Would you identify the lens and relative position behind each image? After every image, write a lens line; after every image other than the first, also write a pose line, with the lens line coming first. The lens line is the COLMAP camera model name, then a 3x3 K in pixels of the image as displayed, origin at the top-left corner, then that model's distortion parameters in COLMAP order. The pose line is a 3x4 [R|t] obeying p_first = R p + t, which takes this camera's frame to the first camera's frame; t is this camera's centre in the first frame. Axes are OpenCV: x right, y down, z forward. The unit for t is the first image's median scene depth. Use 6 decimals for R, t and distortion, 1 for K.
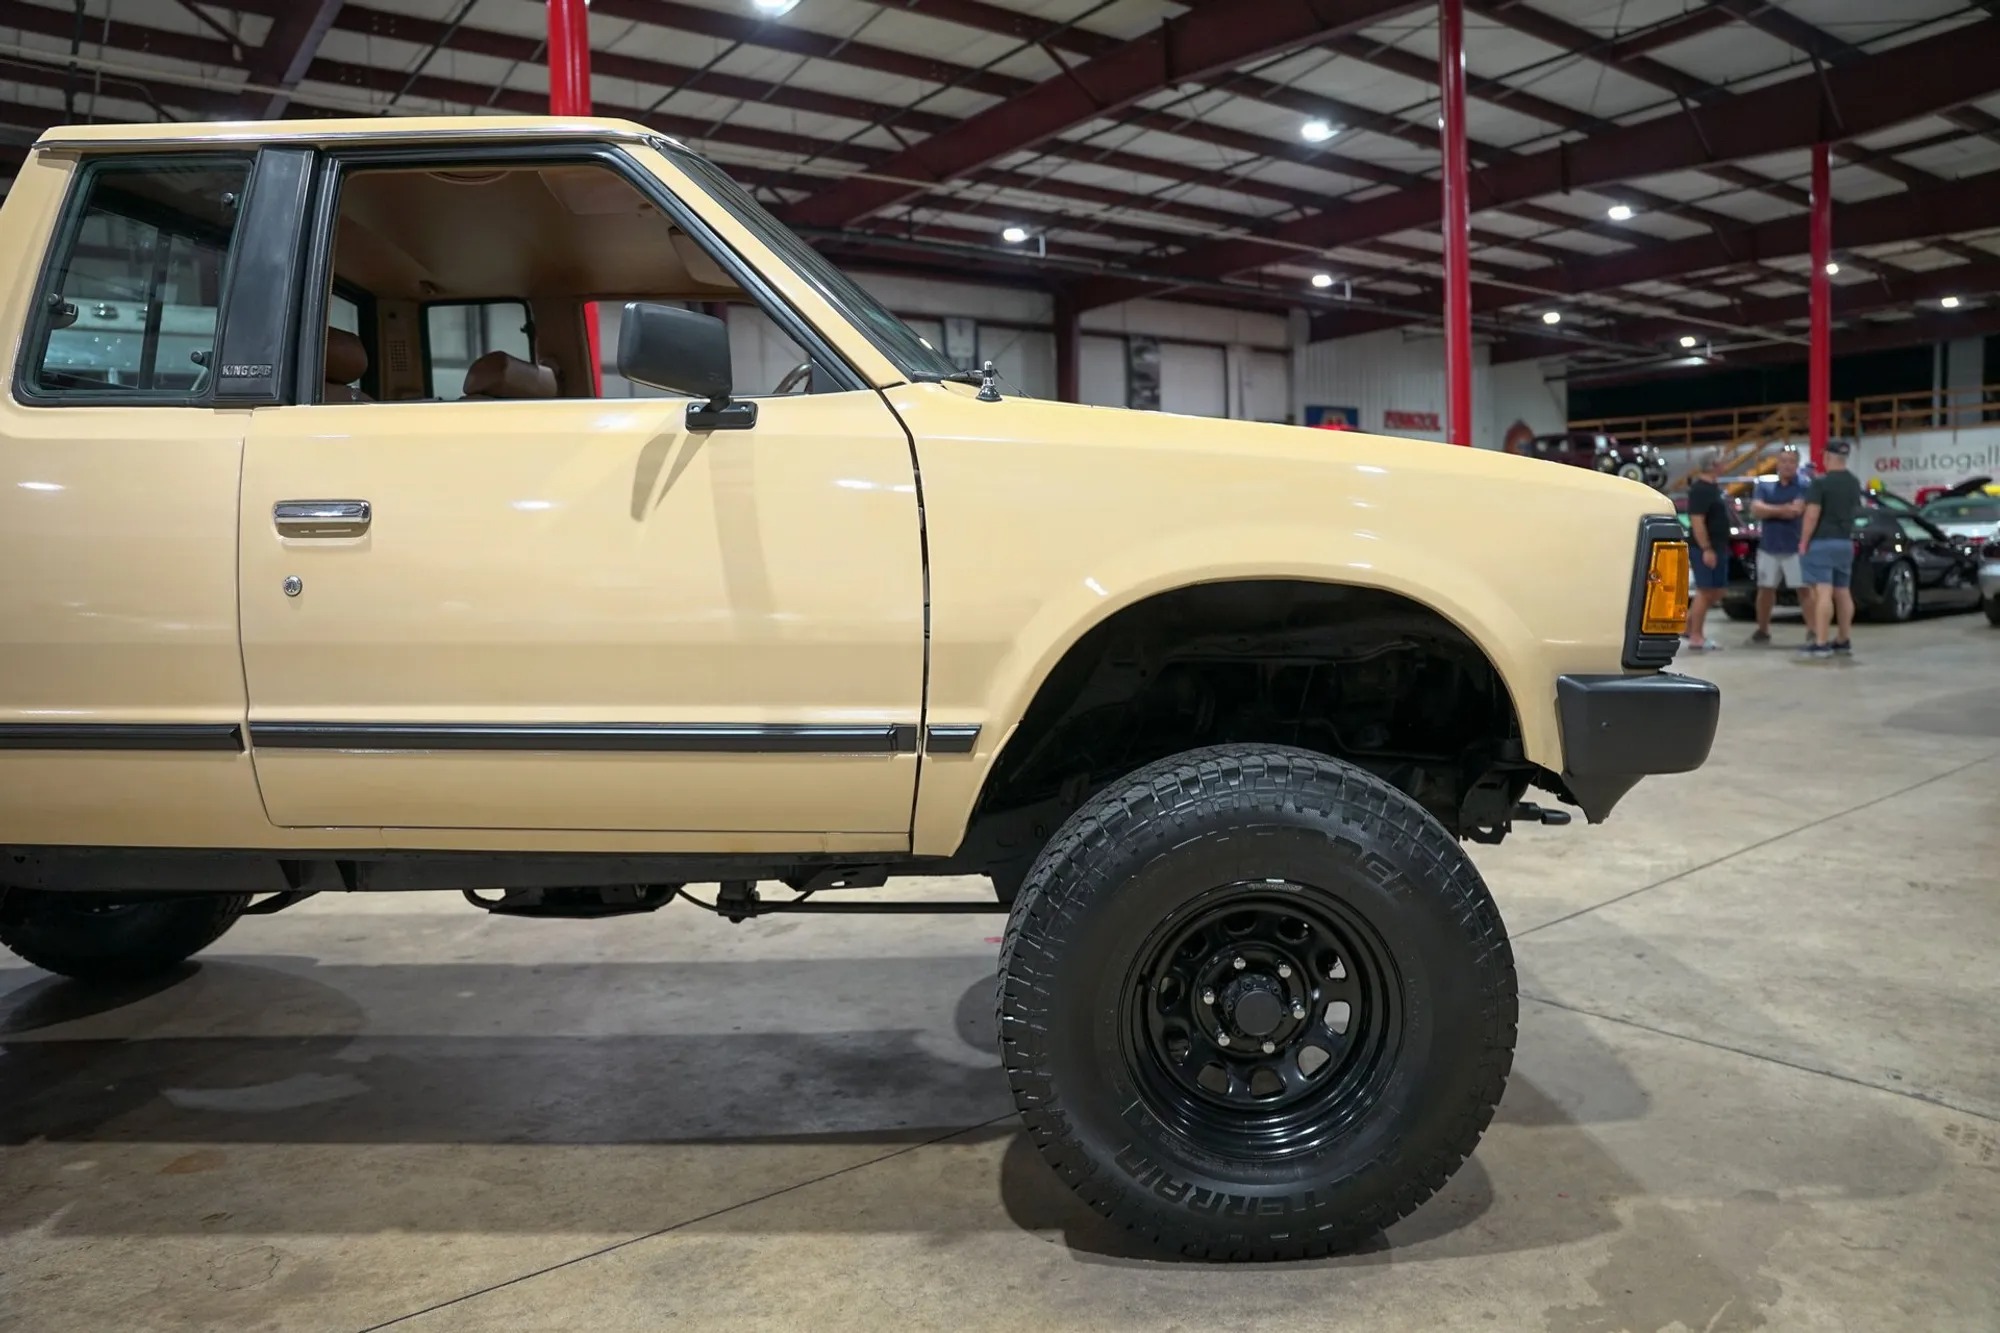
lens RADIAL K [[1370.9, 0, 1011.5], [0, 1370.9, 657.0], [0, 0, 1]] dist [-0.143912, 0.115568]
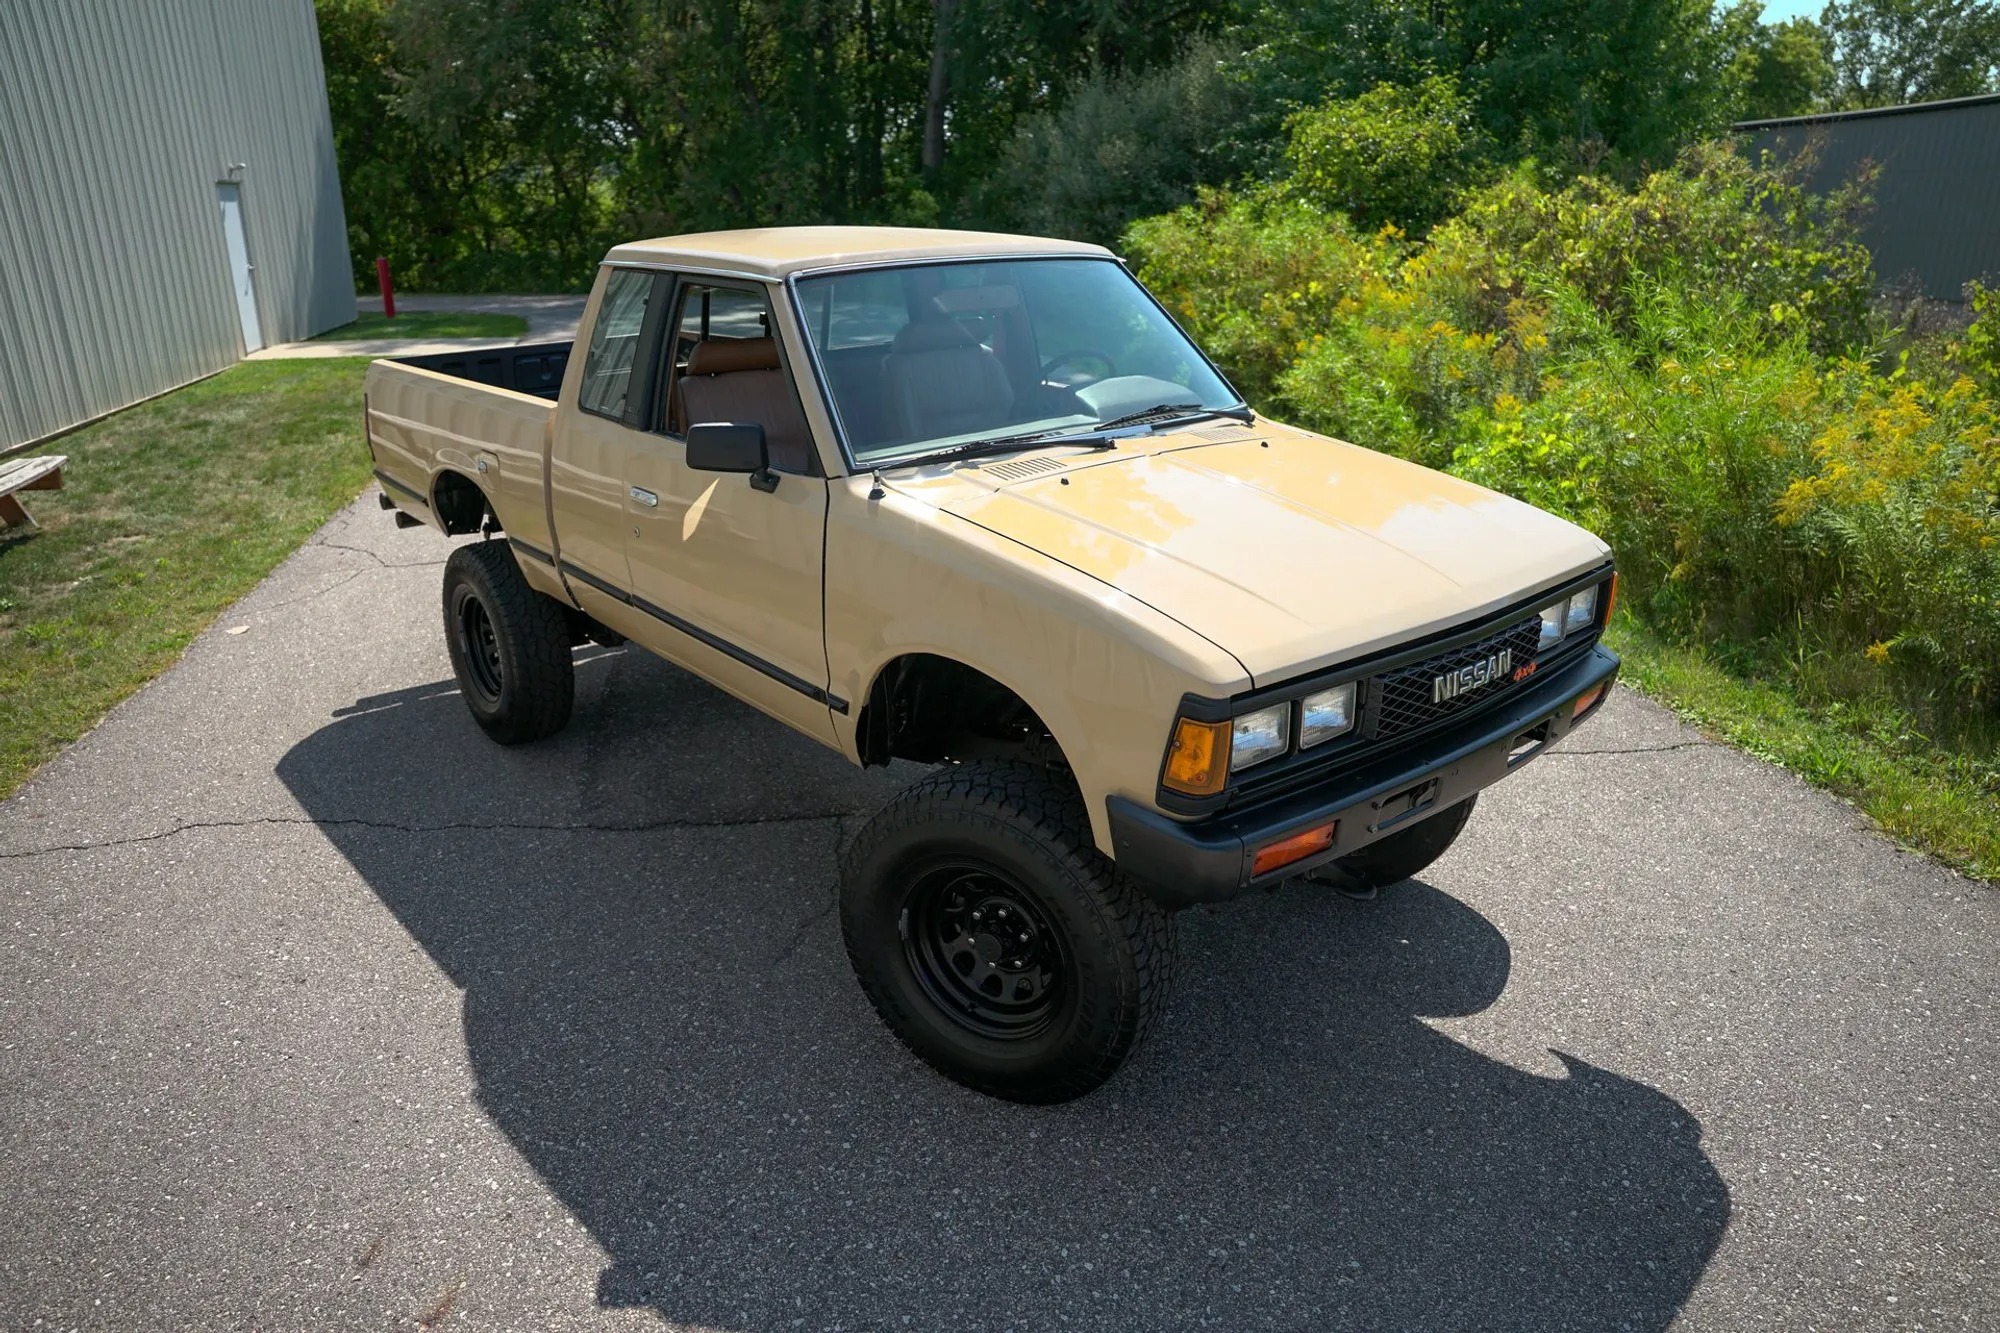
lens RADIAL K [[1370.9, 0, 1011.5], [0, 1370.9, 657.0], [0, 0, 1]] dist [-0.143912, 0.115568]
pose [[0.668865, 0.263885, -0.694971, 0.149100], [-0.060036, 0.950996, 0.303318, -0.061642], [0.740956, -0.161155, 0.651931, 0.012217]]
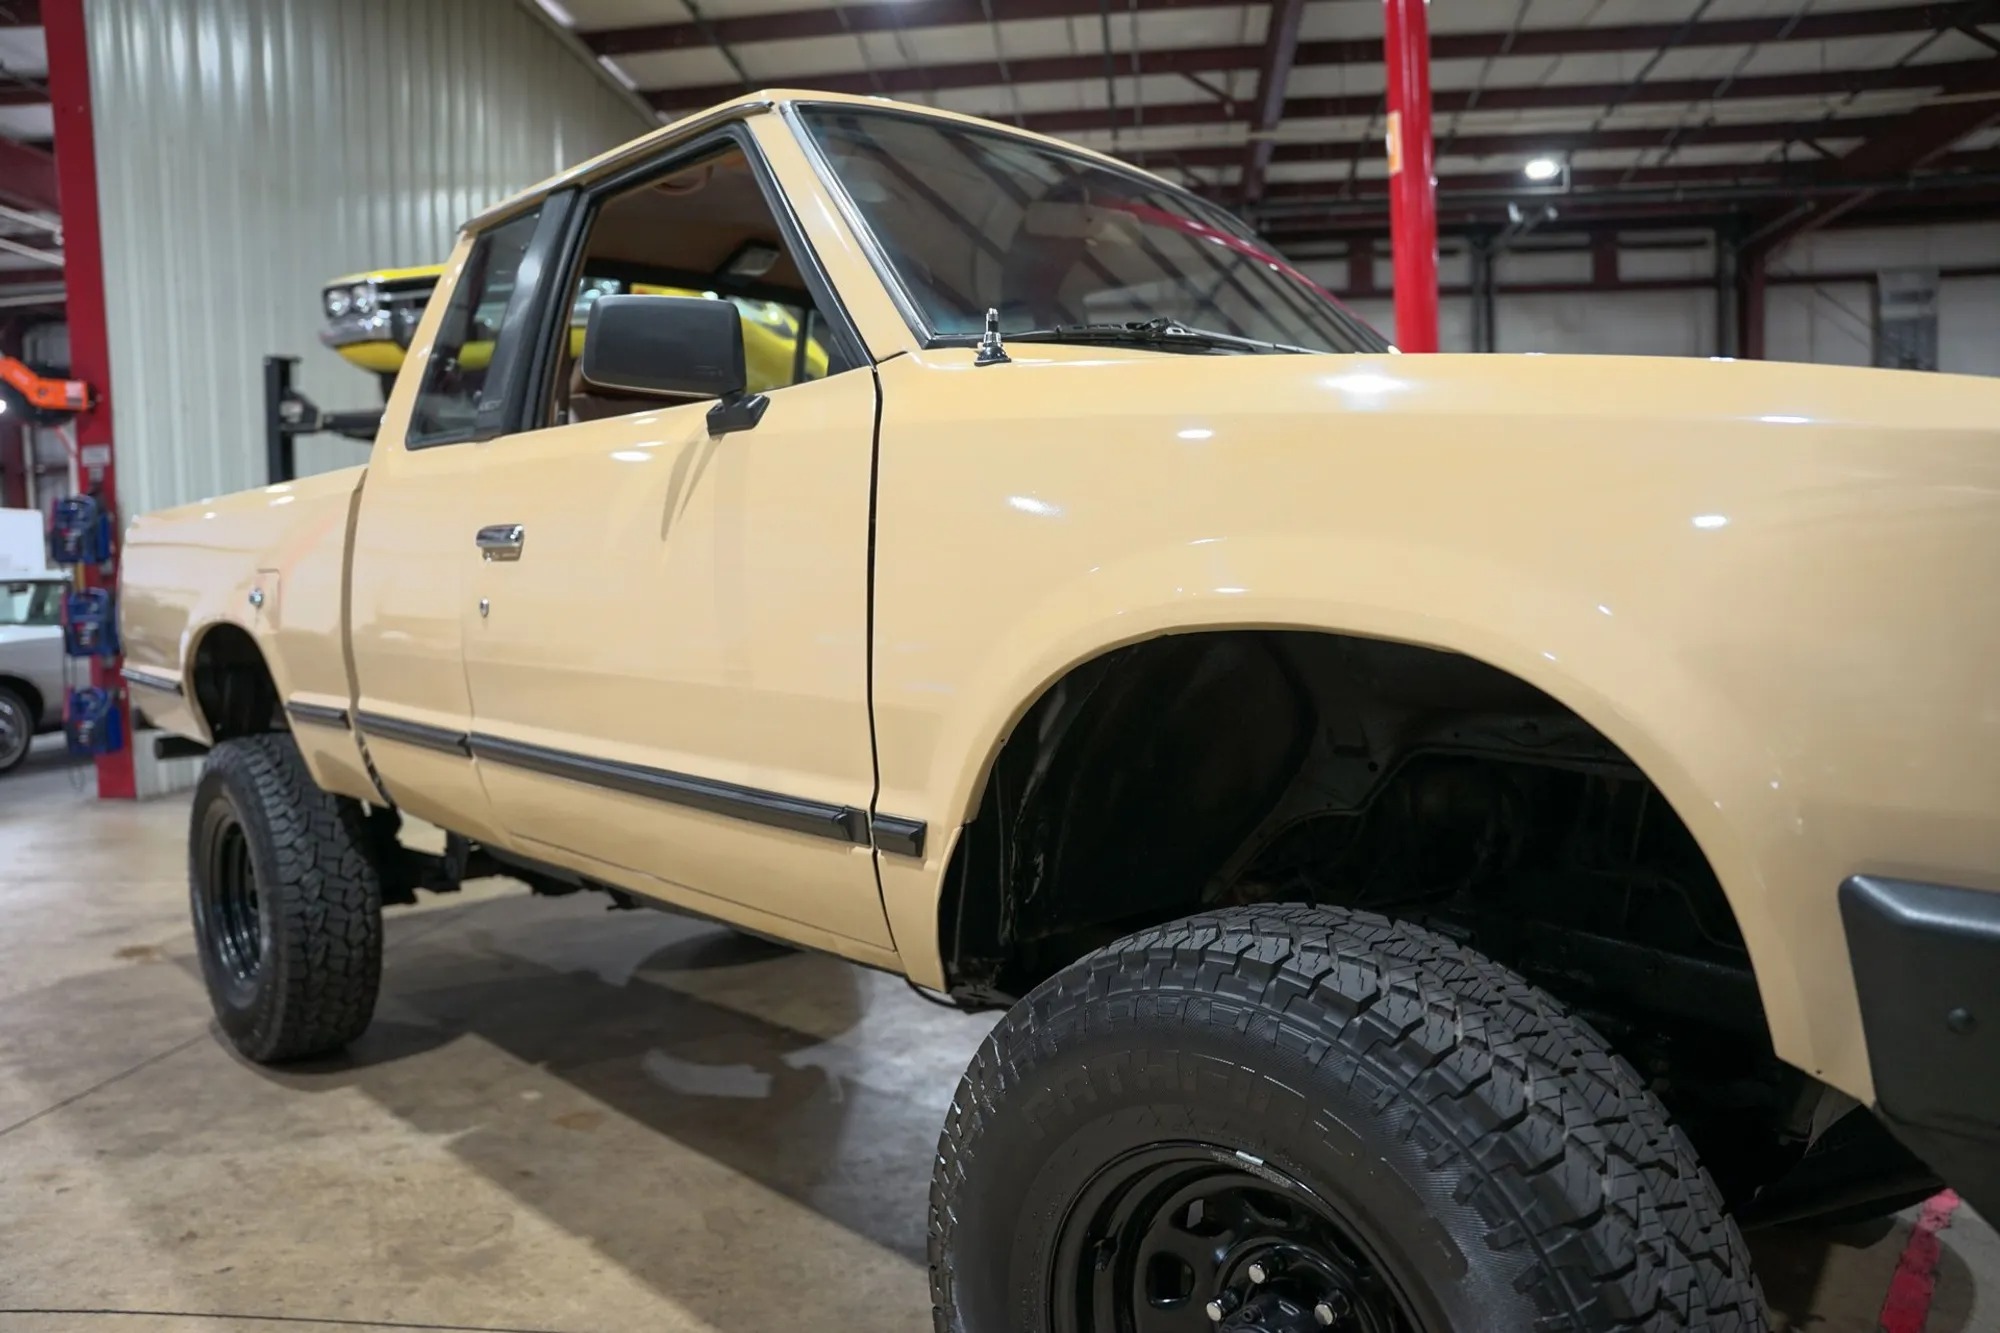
lens RADIAL K [[1370.9, 0, 1011.5], [0, 1370.9, 657.0], [0, 0, 1]] dist [-0.143912, 0.115568]
pose [[0.722007, 0.043349, -0.690527, 0.061062], [-0.048560, 0.998749, 0.011924, -0.005767], [0.690180, 0.024923, 0.723209, 0.063108]]
